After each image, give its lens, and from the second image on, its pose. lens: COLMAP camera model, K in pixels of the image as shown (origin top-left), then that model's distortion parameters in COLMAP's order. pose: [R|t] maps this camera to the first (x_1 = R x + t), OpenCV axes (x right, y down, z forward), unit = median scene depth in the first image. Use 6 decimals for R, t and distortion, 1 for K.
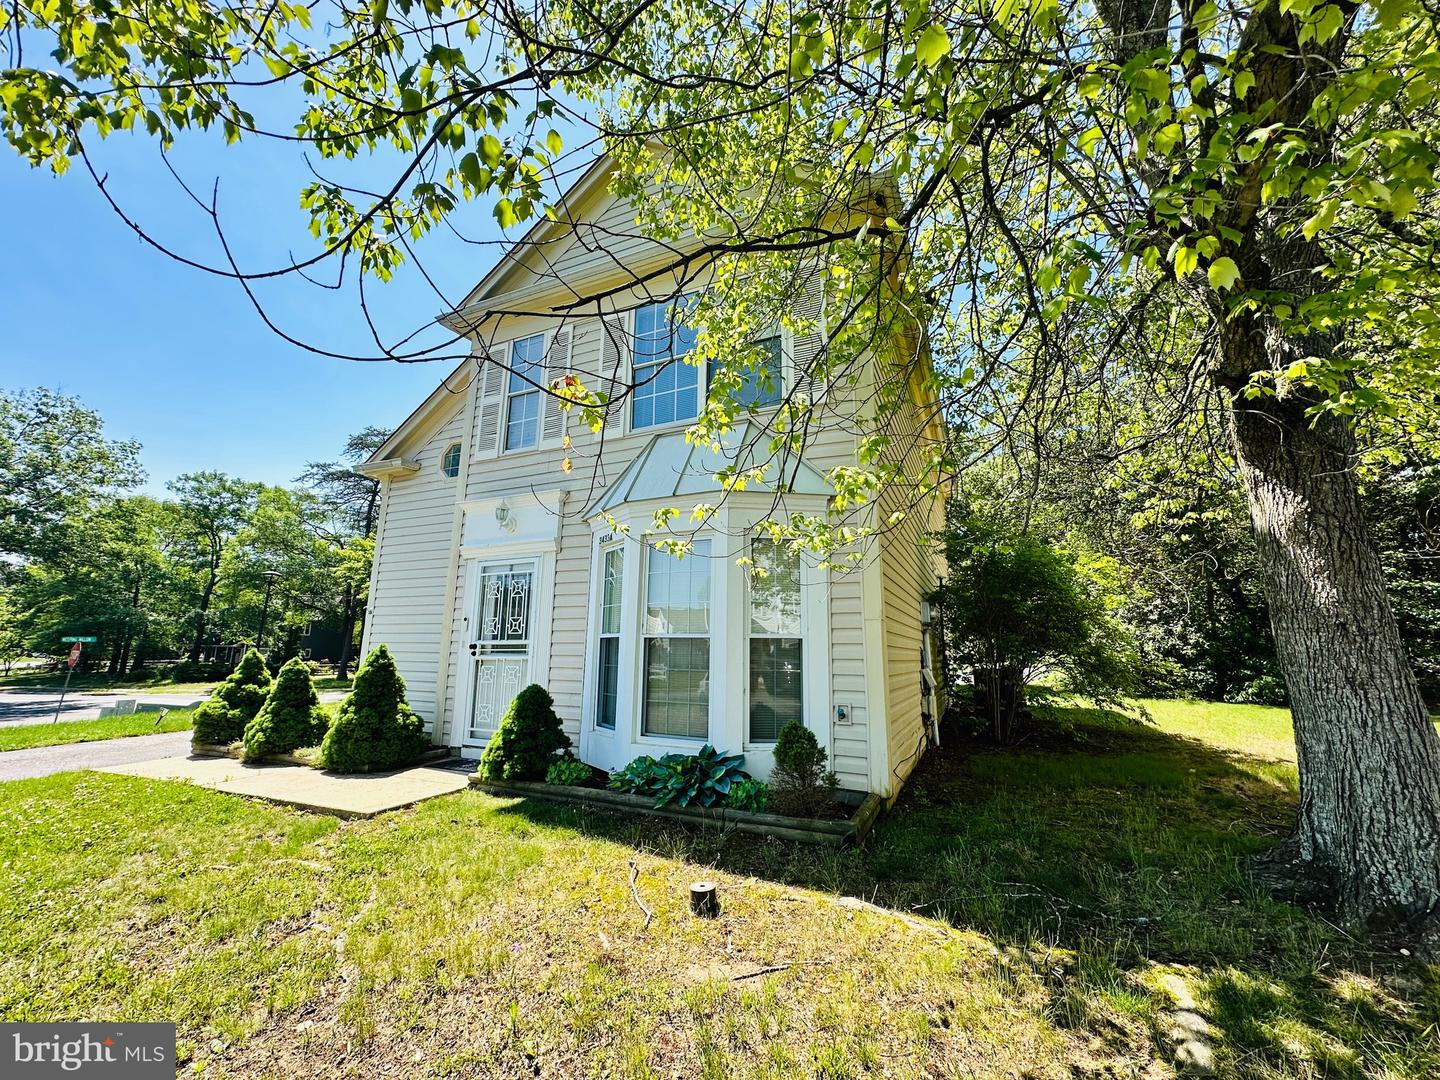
lens RADIAL K [[579.6, 0, 717.9], [0, 579.6, 538.4], [0, 0, 1]] dist [-0.006301, 0.002136]
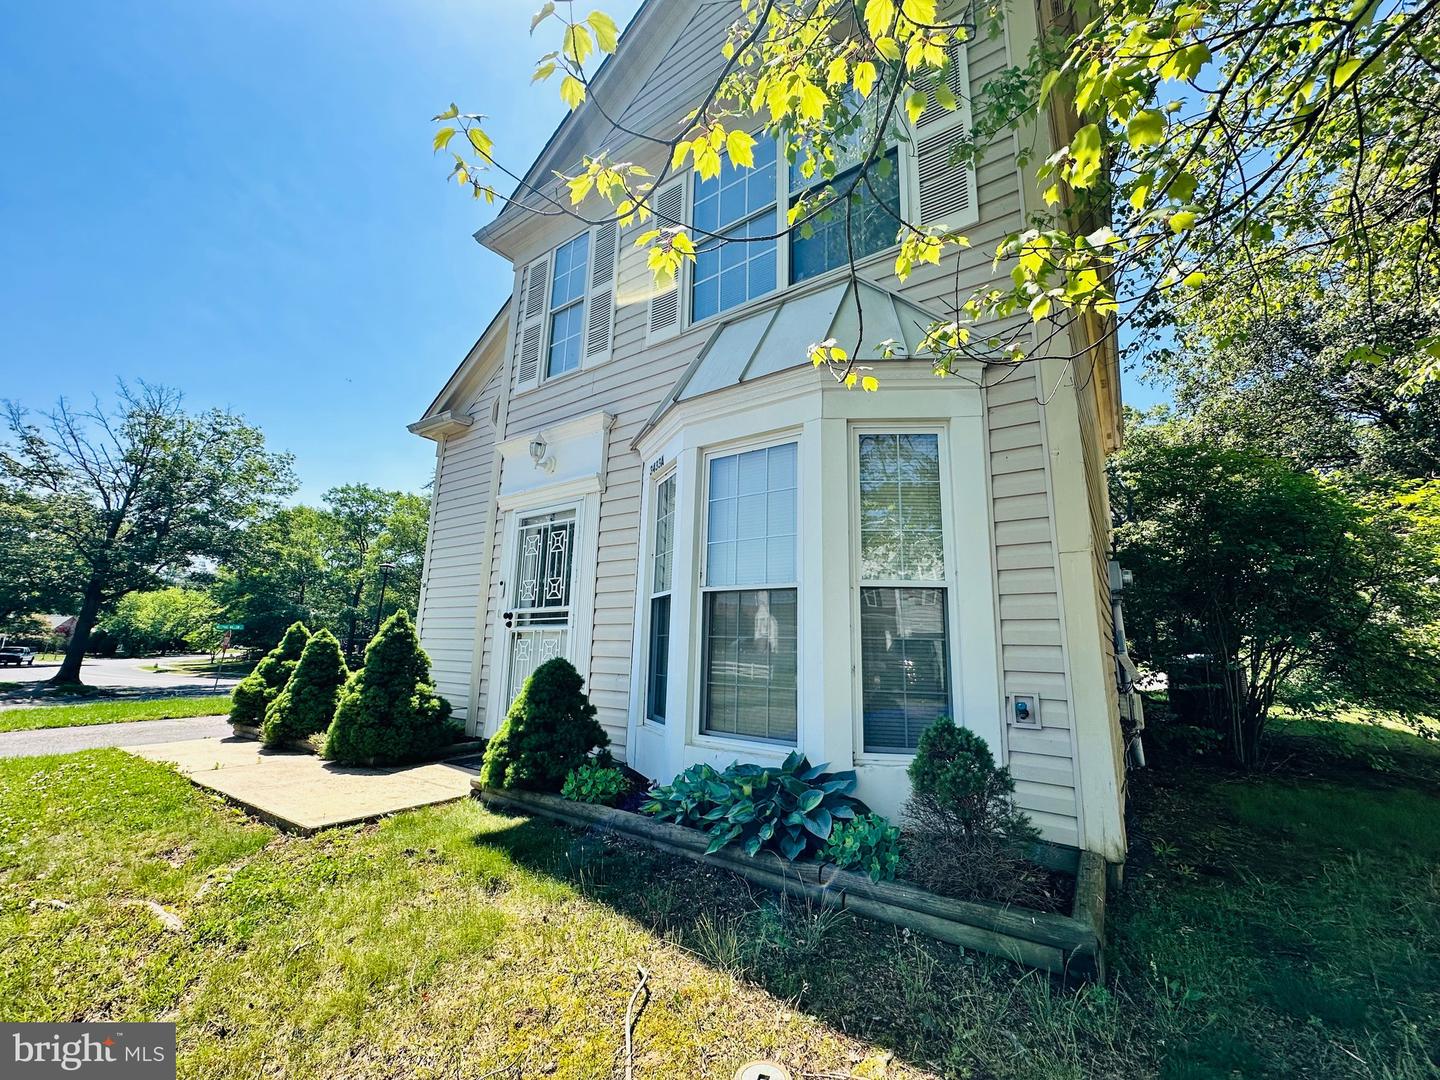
lens RADIAL K [[579.6, 0, 716.6], [0, 579.6, 537.2], [0, 0, 1]] dist [-0.006301, 0.002136]
pose [[0.982924, -0.022721, -0.182605, 0.015050], [0.022111, 0.999741, -0.005379, 0.104899], [0.182680, 0.001249, 0.983172, 0.308364]]
